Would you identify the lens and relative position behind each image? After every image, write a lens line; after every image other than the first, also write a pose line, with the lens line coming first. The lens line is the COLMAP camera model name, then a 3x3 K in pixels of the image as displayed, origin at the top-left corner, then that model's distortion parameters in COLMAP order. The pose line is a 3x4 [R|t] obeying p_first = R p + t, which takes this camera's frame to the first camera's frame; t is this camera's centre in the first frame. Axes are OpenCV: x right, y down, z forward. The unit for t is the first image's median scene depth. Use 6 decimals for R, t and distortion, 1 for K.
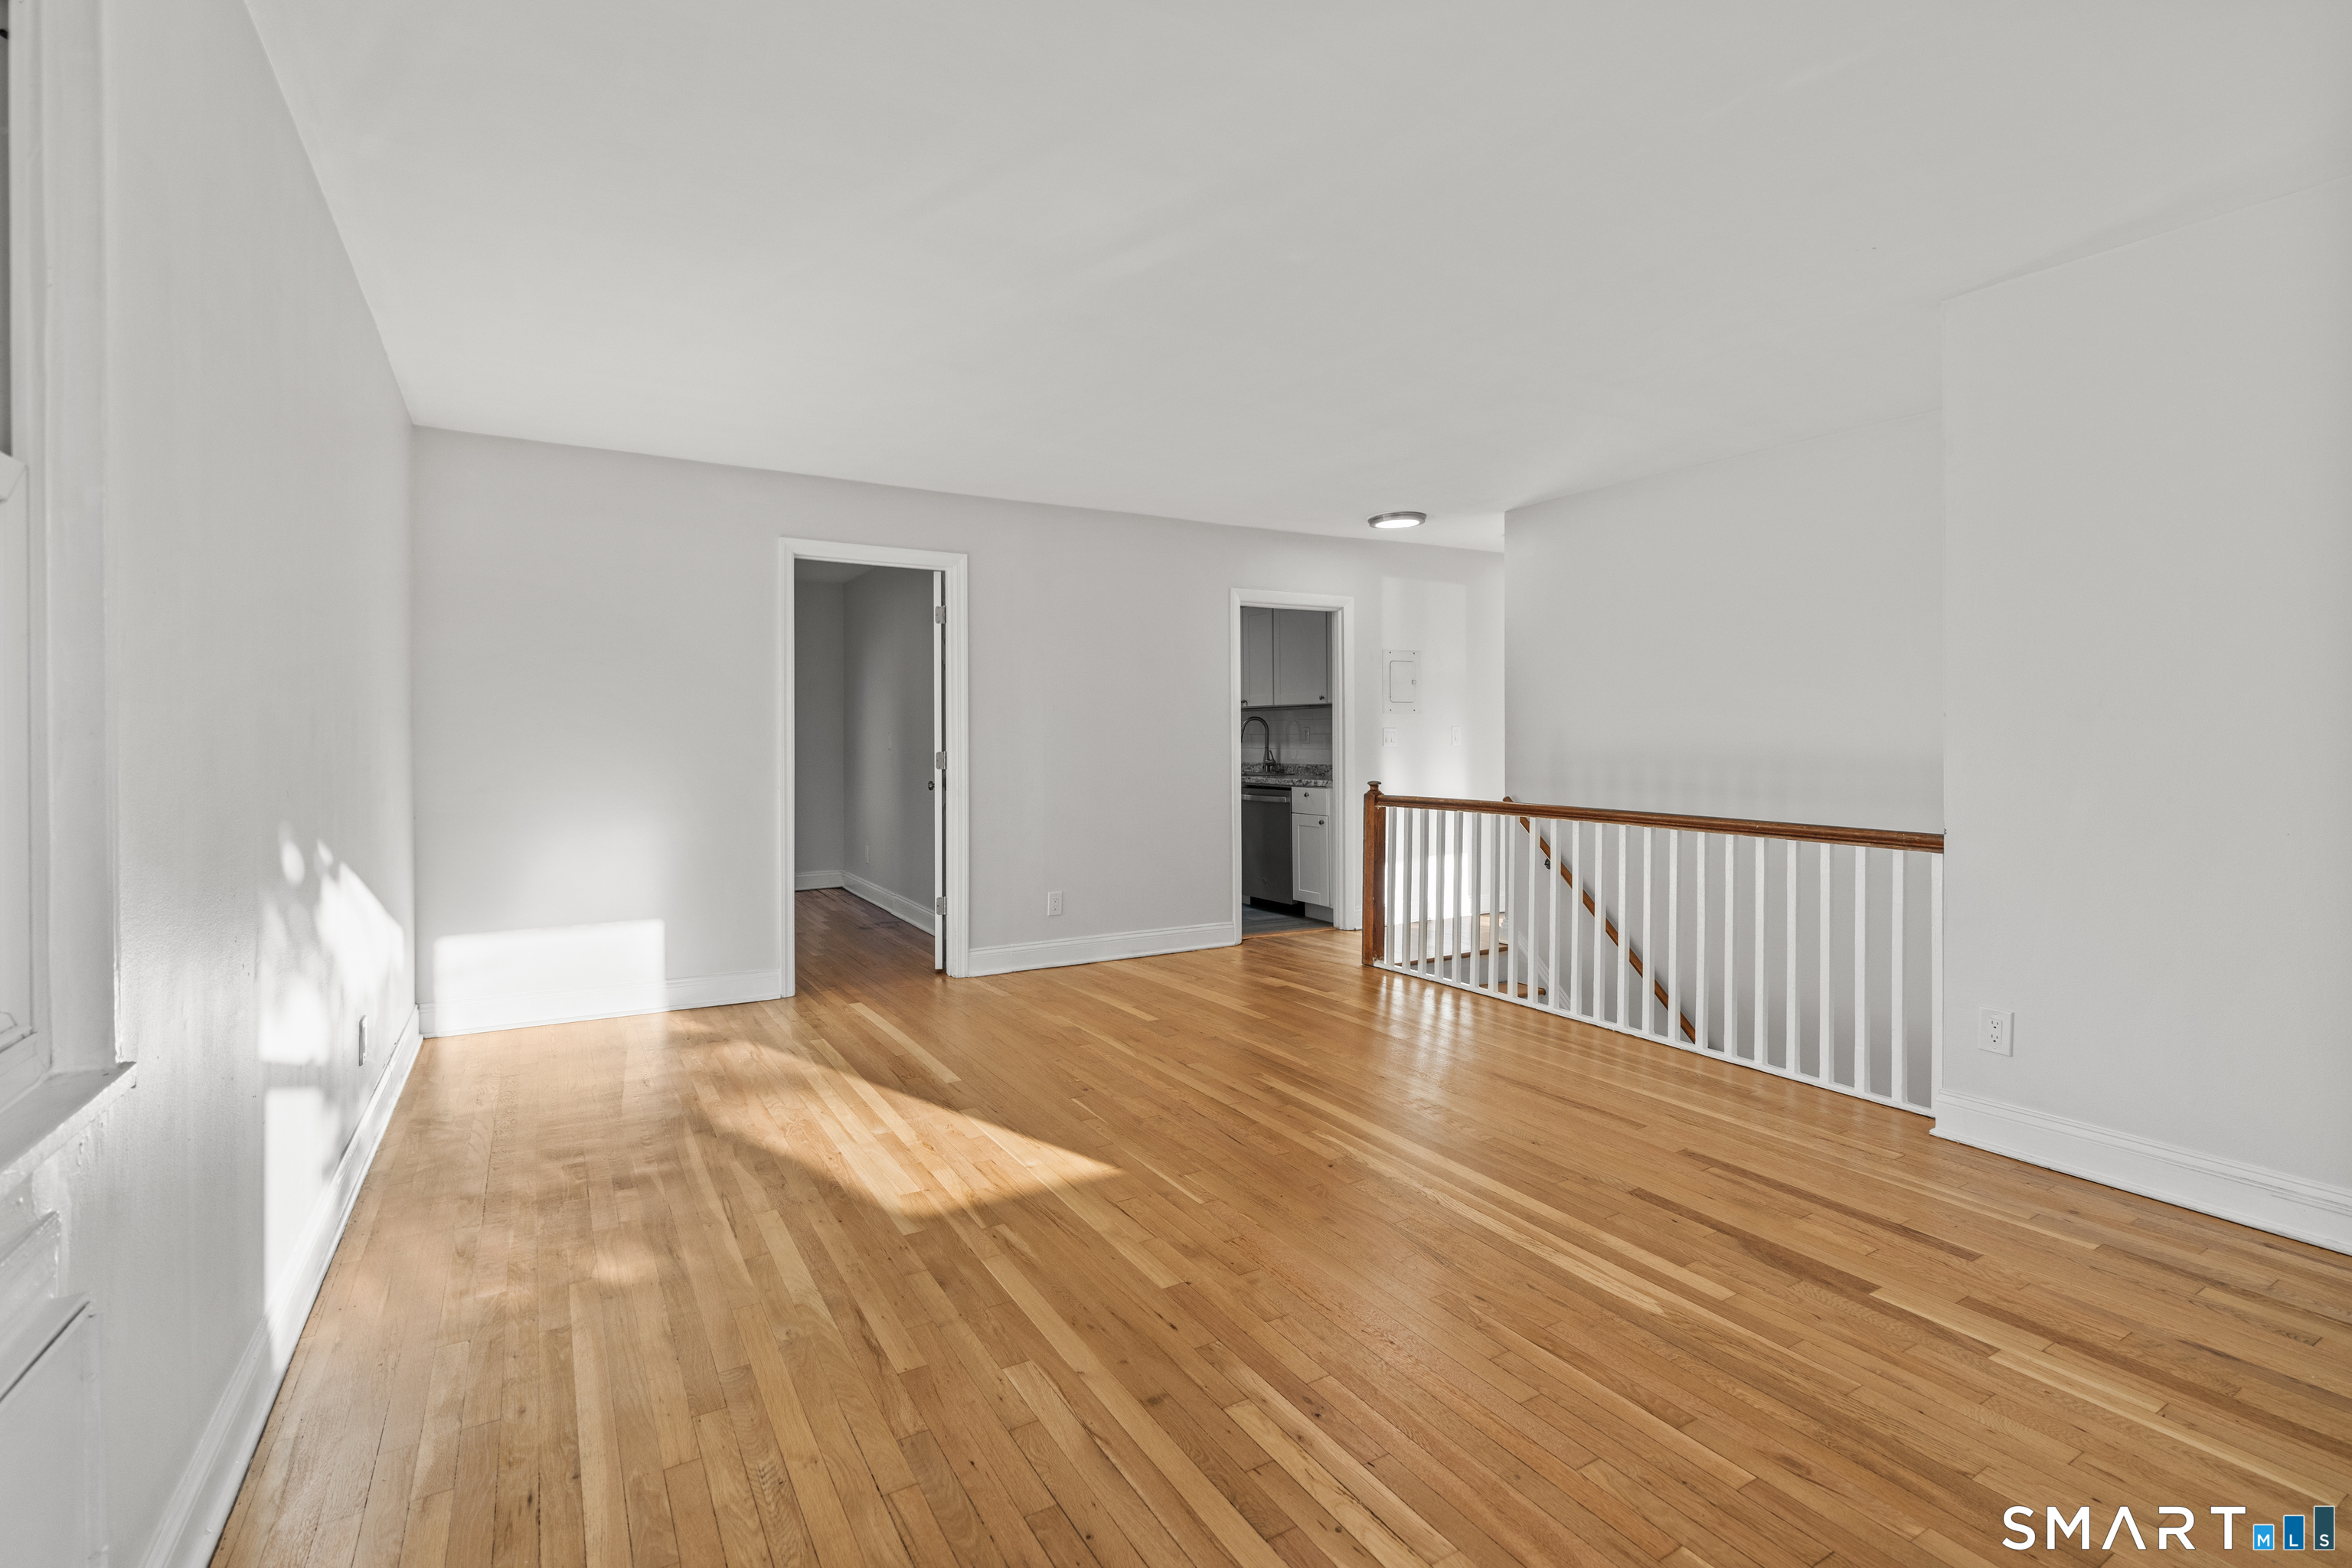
lens RADIAL K [[1075.3, 0, 1171.4], [0, 1075.3, 758.5], [0, 0, 1]] dist [-0.011983, 0.000099]
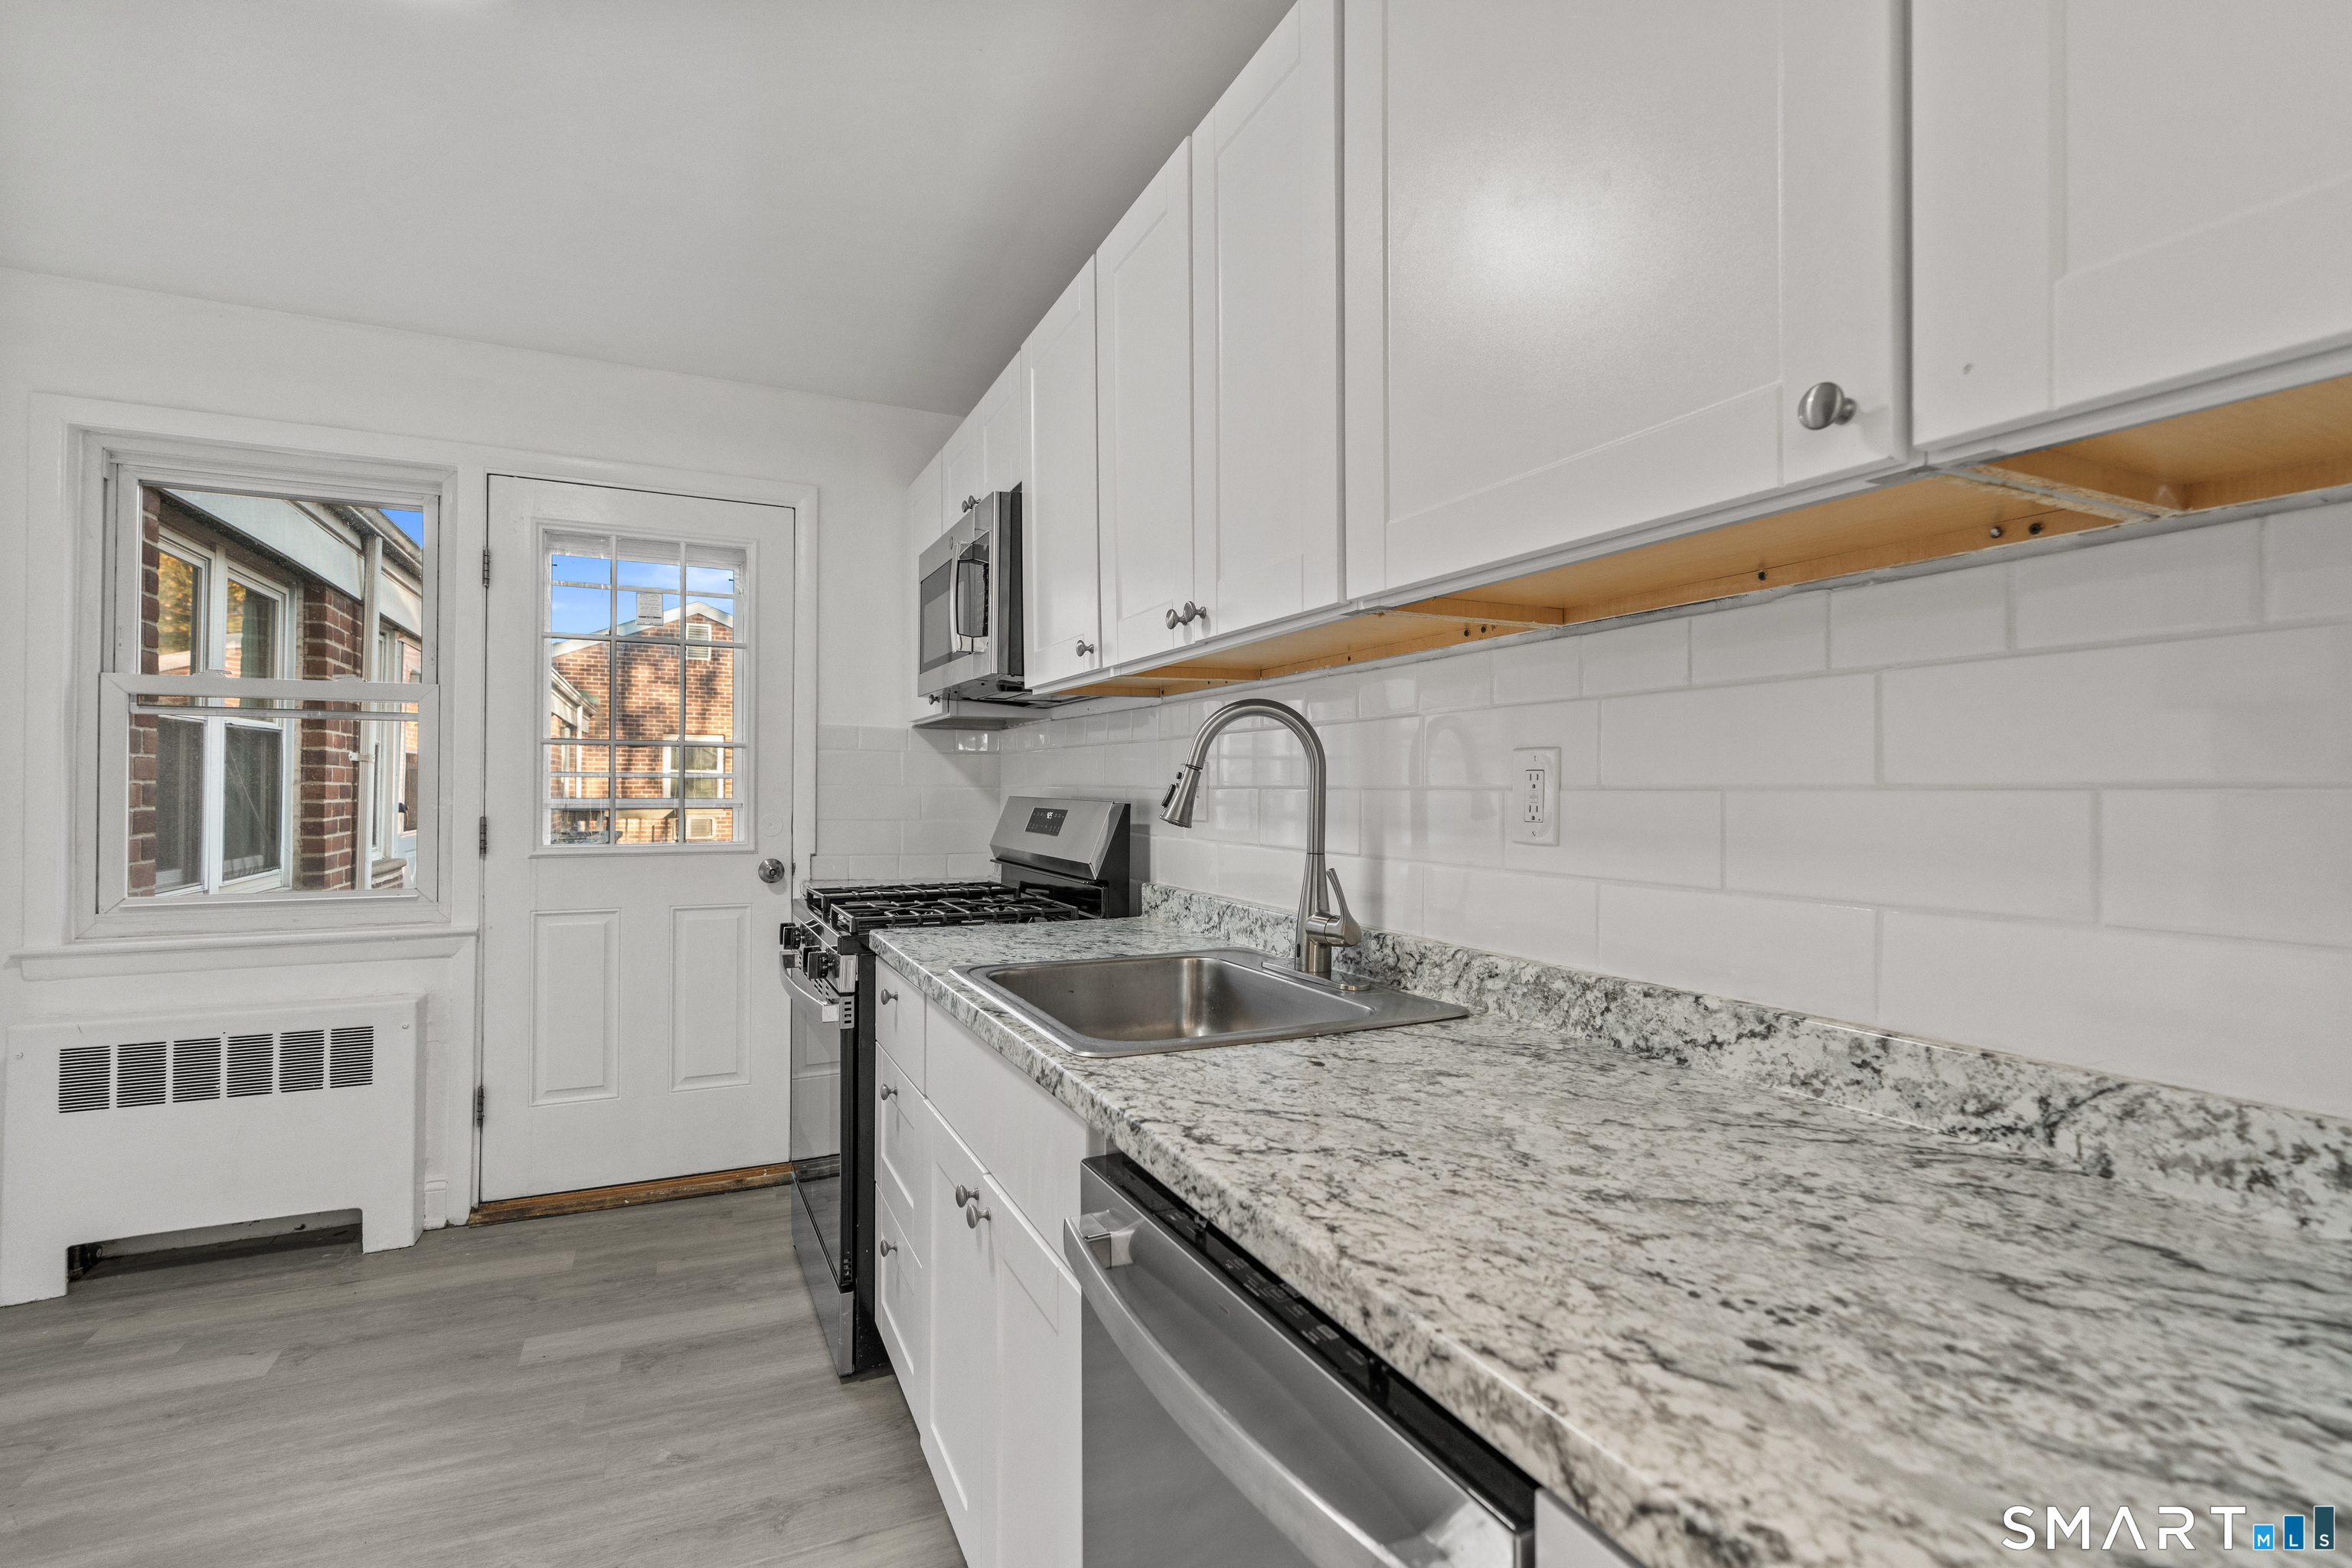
lens RADIAL K [[1067.3, 0, 1171.1], [0, 1067.3, 779.8], [0, 0, 1]] dist [-0.014650, 0.006844]
pose [[0.995448, 0.006784, -0.095062, 0.196910], [-0.009528, 0.999550, -0.028433, -0.039600], [0.094826, 0.029209, 0.995065, 1.941255]]
